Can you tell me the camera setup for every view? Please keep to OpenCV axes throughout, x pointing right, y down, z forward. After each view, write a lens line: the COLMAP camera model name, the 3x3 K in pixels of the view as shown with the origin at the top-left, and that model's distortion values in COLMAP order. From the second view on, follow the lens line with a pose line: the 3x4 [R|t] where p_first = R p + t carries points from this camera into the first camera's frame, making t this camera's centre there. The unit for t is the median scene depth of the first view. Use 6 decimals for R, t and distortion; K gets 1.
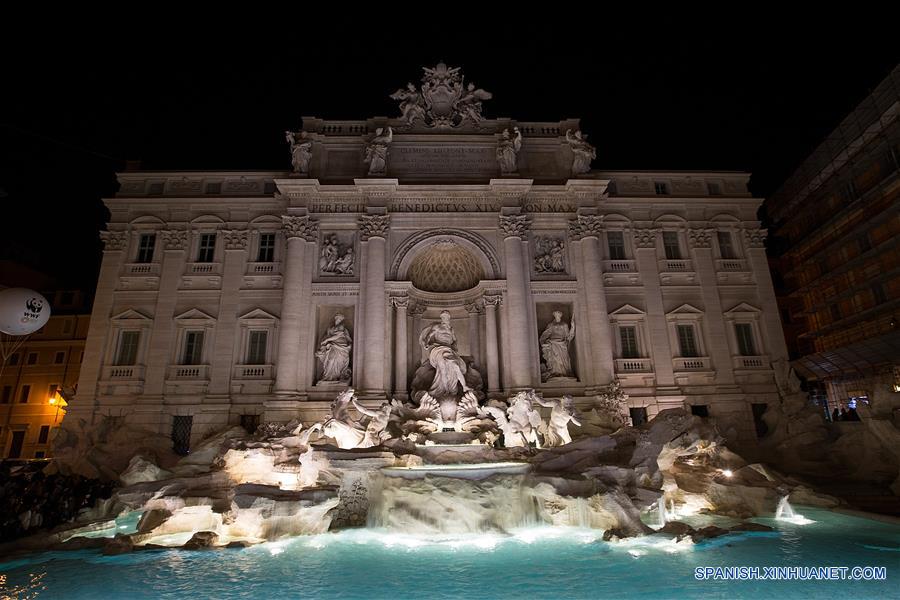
lens RADIAL K [[484.9, 0, 450.0], [0, 484.9, 300.0], [0, 0, 1]] dist [-0.019936, 0.000201]
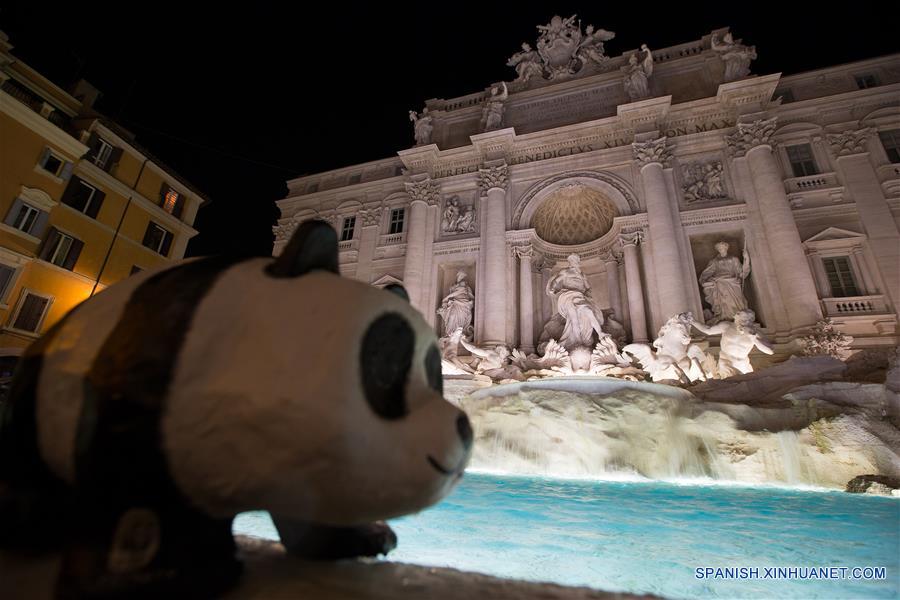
lens RADIAL K [[421.1, 0, 450.0], [0, 421.1, 300.0], [0, 0, 1]] dist [-0.045513, 0.026130]
pose [[0.928009, -0.072805, -0.365376, 0.050578], [0.035821, 0.993613, -0.107006, 0.167237], [0.370833, 0.086214, 0.924689, 0.214674]]
